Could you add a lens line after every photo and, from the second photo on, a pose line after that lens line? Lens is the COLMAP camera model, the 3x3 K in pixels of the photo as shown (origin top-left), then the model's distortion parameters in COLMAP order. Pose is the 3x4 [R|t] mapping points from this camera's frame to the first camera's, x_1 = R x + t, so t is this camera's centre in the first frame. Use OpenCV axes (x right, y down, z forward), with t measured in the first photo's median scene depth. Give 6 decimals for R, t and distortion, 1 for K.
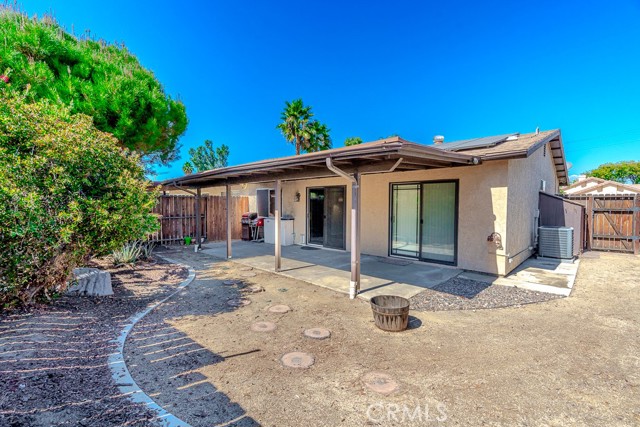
lens RADIAL K [[287.1, 0, 320.0], [0, 287.1, 213.5], [0, 0, 1]] dist [-0.001223, 0.000233]
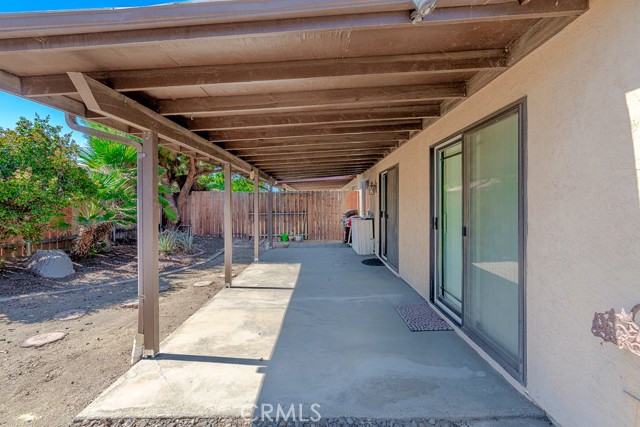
lens RADIAL K [[290.1, 0, 320.2], [0, 290.1, 205.5], [0, 0, 1]] dist [-0.003758, -0.000194]
pose [[0.699565, -0.000344, -0.714569, 0.410467], [-0.018717, 0.999648, -0.018806, 0.001934], [0.714324, 0.026530, 0.699313, 0.477336]]
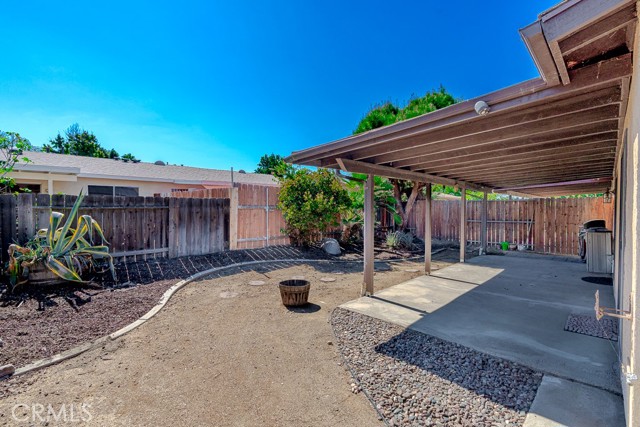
lens RADIAL K [[287.1, 0, 320.0], [0, 287.1, 213.5], [0, 0, 1]] dist [-0.001223, 0.000233]
pose [[-0.013861, 0.012485, -0.999826, 0.630545], [-0.034689, 0.999314, 0.012960, -0.006909], [0.999302, 0.034863, -0.013419, 0.472755]]
